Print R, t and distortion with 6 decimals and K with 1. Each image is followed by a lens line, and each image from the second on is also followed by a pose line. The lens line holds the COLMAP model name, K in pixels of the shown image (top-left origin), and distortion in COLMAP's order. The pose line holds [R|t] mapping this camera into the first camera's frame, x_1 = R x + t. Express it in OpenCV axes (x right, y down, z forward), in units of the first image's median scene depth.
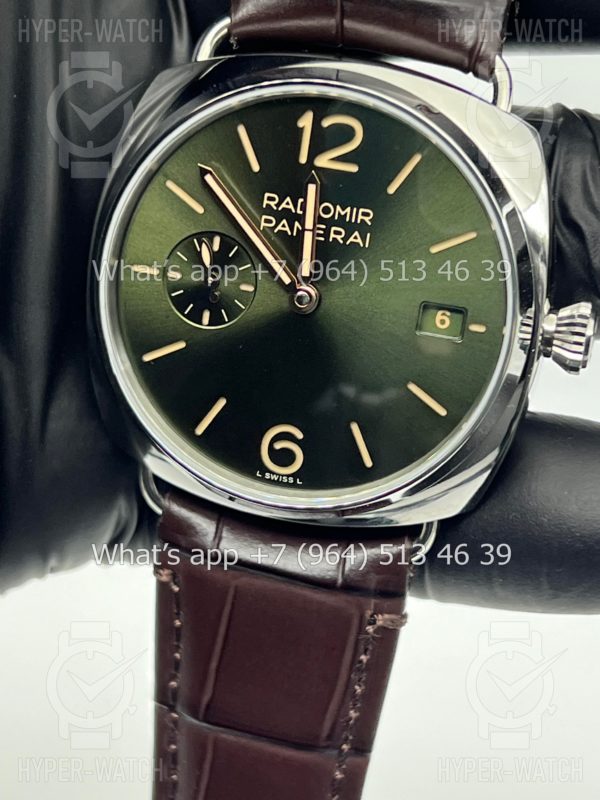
lens RADIAL K [[1857.1, 0, 300.0], [0, 1857.1, 400.0], [0, 0, 1]] dist [0.269318, -1.178459]
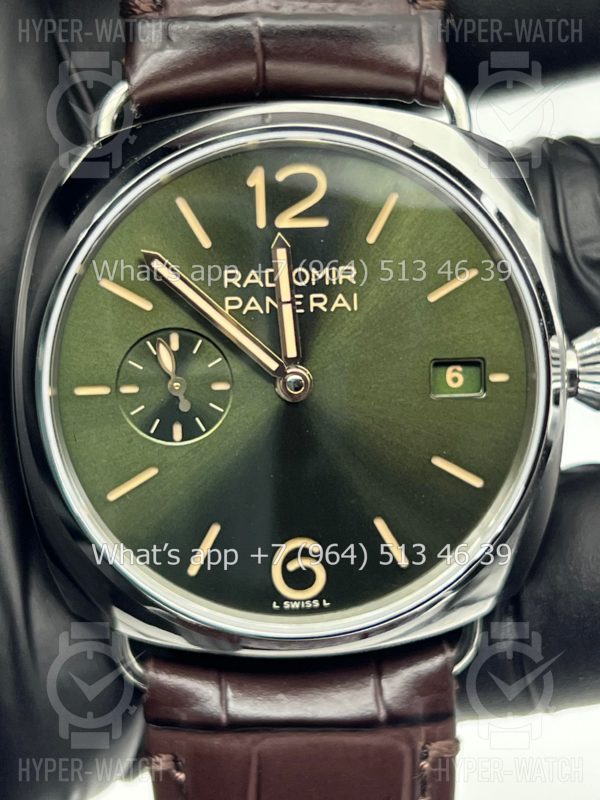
lens RADIAL K [[1857.1, 0, 300.0], [0, 1857.1, 400.0], [0, 0, 1]] dist [0.269318, -1.178459]
pose [[0.945782, -0.189760, 0.263603, -0.217980], [0.217579, 0.972725, -0.080414, 0.020379], [-0.241154, 0.133408, 0.961274, 0.194630]]
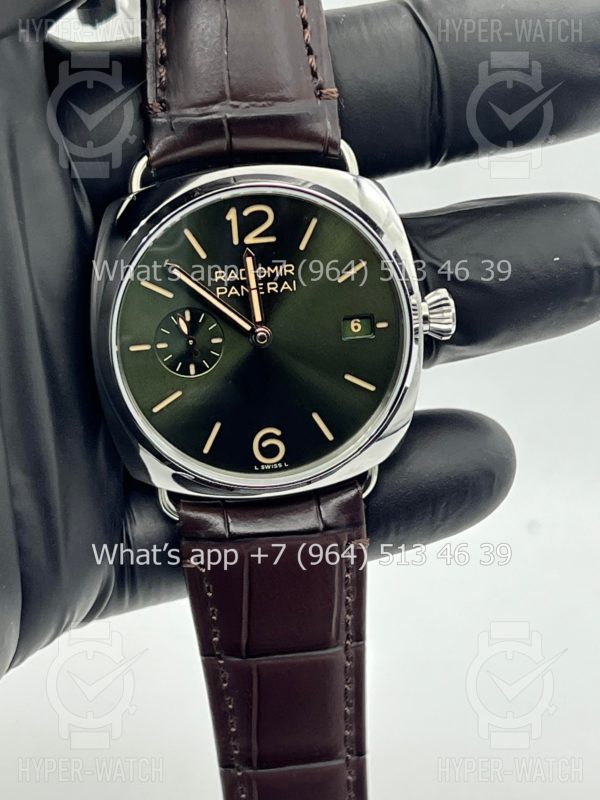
lens RADIAL K [[1857.1, 0, 300.0], [0, 1857.1, 400.0], [0, 0, 1]] dist [0.269318, -1.178459]
pose [[0.916112, -0.271771, 0.294754, -0.396909], [0.271157, 0.961538, 0.043793, -0.062396], [-0.295319, 0.039805, 0.954569, -0.344130]]
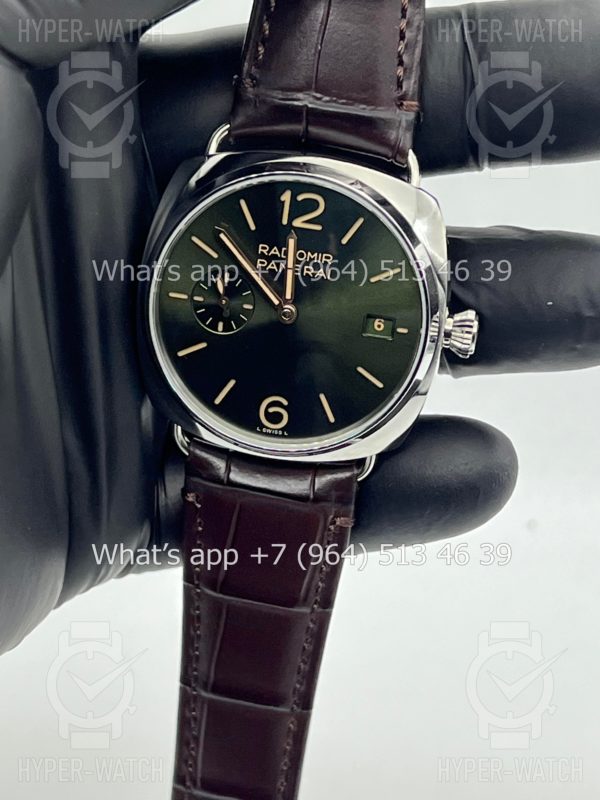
lens RADIAL K [[1857.1, 0, 300.0], [0, 1857.1, 400.0], [0, 0, 1]] dist [0.269318, -1.178459]
pose [[0.994752, -0.036477, 0.095597, -0.134514], [0.029799, 0.997075, 0.070381, -0.090412], [-0.097885, -0.067163, 0.992929, -0.503143]]
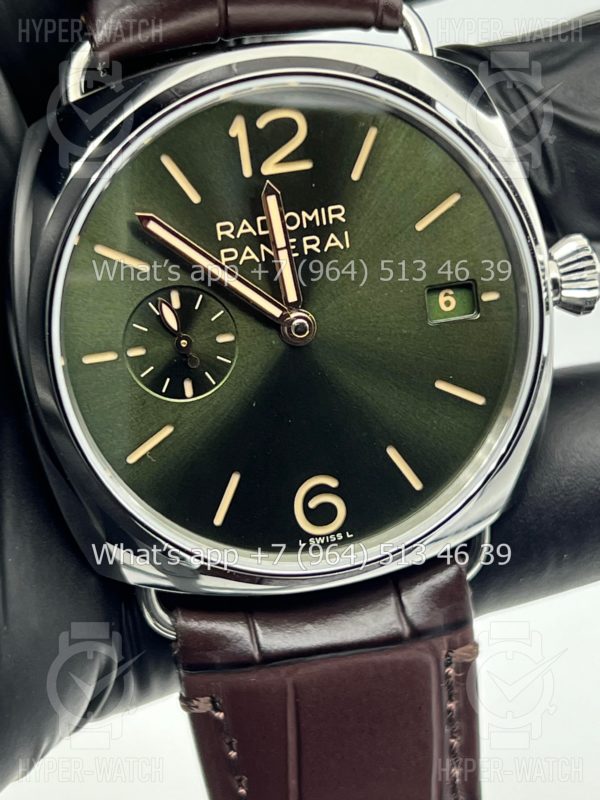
lens RADIAL K [[1857.1, 0, 300.0], [0, 1857.1, 400.0], [0, 0, 1]] dist [0.269318, -1.178459]
pose [[0.877357, -0.322709, 0.355110, -0.309994], [0.333843, 0.942108, 0.031334, -0.049736], [-0.344664, 0.091060, 0.934299, 0.207947]]
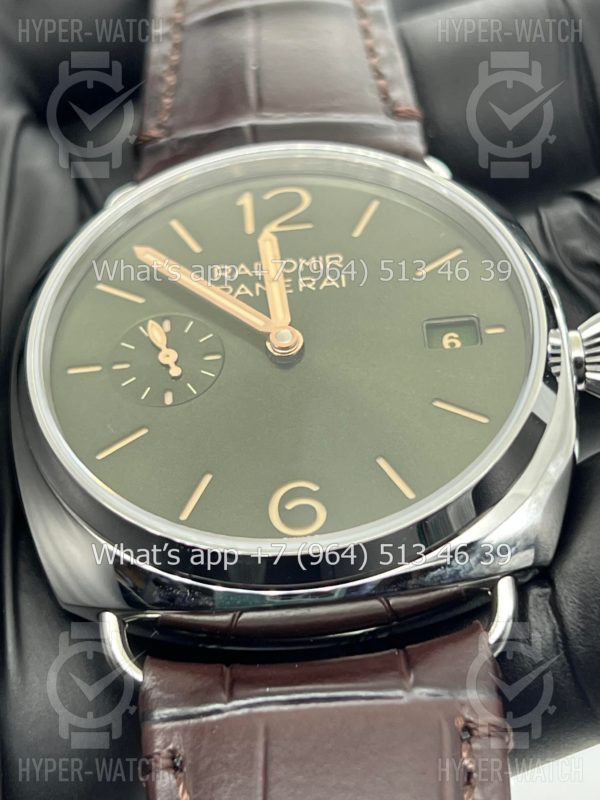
lens RADIAL K [[1857.1, 0, 300.0], [0, 1857.1, 400.0], [0, 0, 1]] dist [0.269318, -1.178459]
pose [[0.968250, -0.084521, 0.235263, -0.188708], [0.229860, 0.670966, -0.704960, 0.548811], [-0.098270, 0.736655, 0.669091, 0.463212]]
